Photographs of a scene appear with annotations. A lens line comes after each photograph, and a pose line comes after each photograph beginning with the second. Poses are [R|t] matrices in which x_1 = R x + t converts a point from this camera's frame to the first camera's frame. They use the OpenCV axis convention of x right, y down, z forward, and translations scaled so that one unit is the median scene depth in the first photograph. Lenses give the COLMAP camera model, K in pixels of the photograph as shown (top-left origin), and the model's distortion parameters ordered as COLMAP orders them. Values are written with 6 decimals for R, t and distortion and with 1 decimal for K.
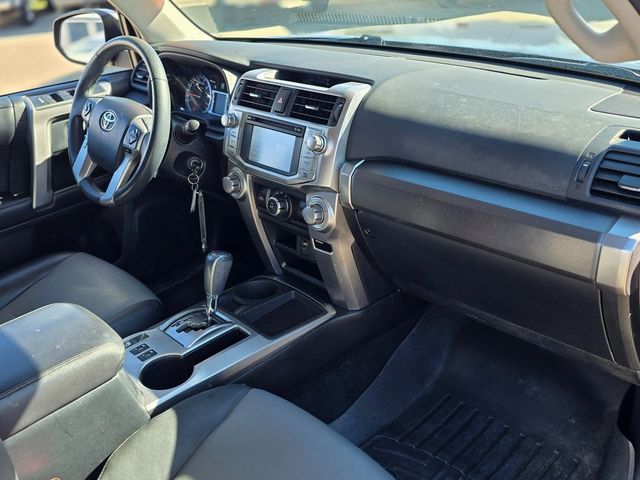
lens RADIAL K [[603.3, 0, 320.0], [0, 603.3, 240.0], [0, 0, 1]] dist [0.048423, -0.001074]
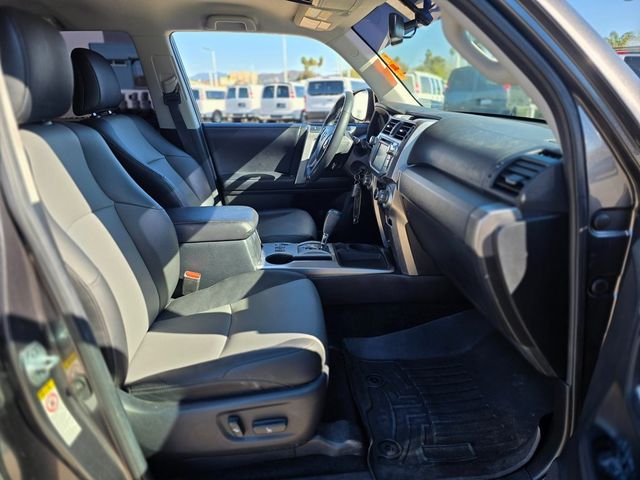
lens RADIAL K [[419.0, 0, 320.0], [0, 419.0, 240.0], [0, 0, 1]] dist [0.004207, 0.000390]
pose [[0.771954, 0.264897, -0.577856, 0.492791], [-0.322419, 0.946592, 0.003214, 0.108194], [0.547845, 0.183830, 0.816133, 0.039694]]
